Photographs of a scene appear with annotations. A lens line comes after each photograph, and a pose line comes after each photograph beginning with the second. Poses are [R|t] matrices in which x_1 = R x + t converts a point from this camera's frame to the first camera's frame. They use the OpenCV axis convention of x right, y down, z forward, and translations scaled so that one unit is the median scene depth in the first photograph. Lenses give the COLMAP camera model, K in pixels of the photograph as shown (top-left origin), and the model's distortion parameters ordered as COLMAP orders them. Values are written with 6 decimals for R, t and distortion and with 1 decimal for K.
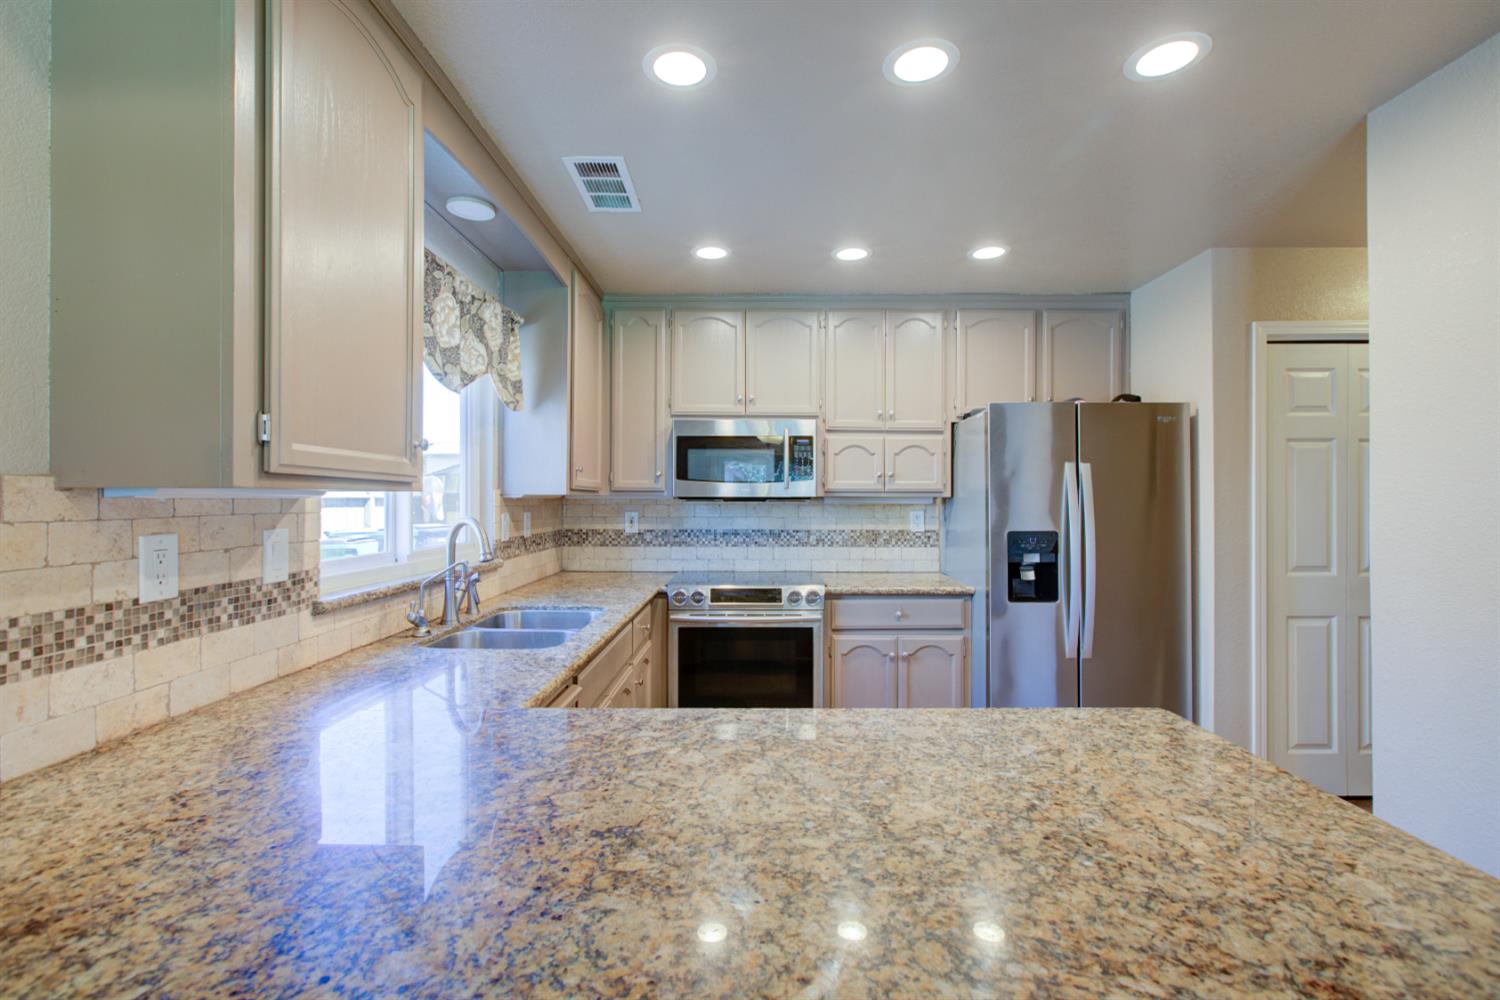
lens RADIAL K [[681.1, 0, 755.2], [0, 681.1, 502.3], [0, 0, 1]] dist [-0.000600, 0.000161]
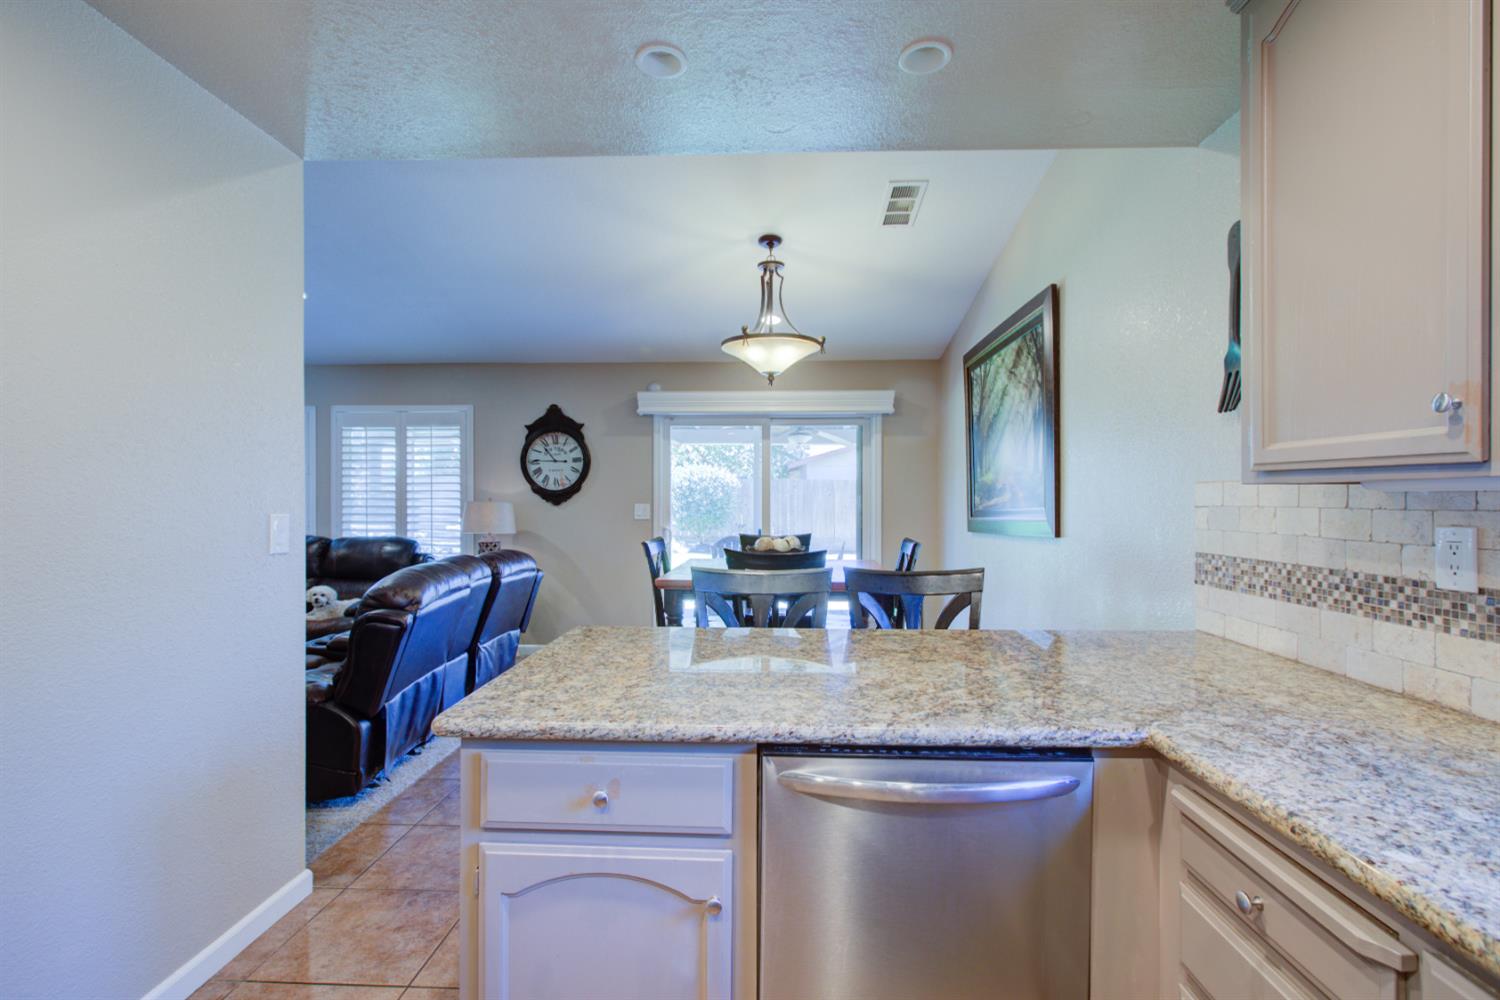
lens RADIAL K [[699.6, 0, 748.5], [0, 699.6, 494.3], [0, 0, 1]] dist [-0.003716, 0.000530]
pose [[-0.999395, -0.001918, 0.034719, 0.125404], [-0.001961, 0.999997, -0.001222, 0.001369], [-0.034717, -0.001289, -0.999396, 1.663756]]
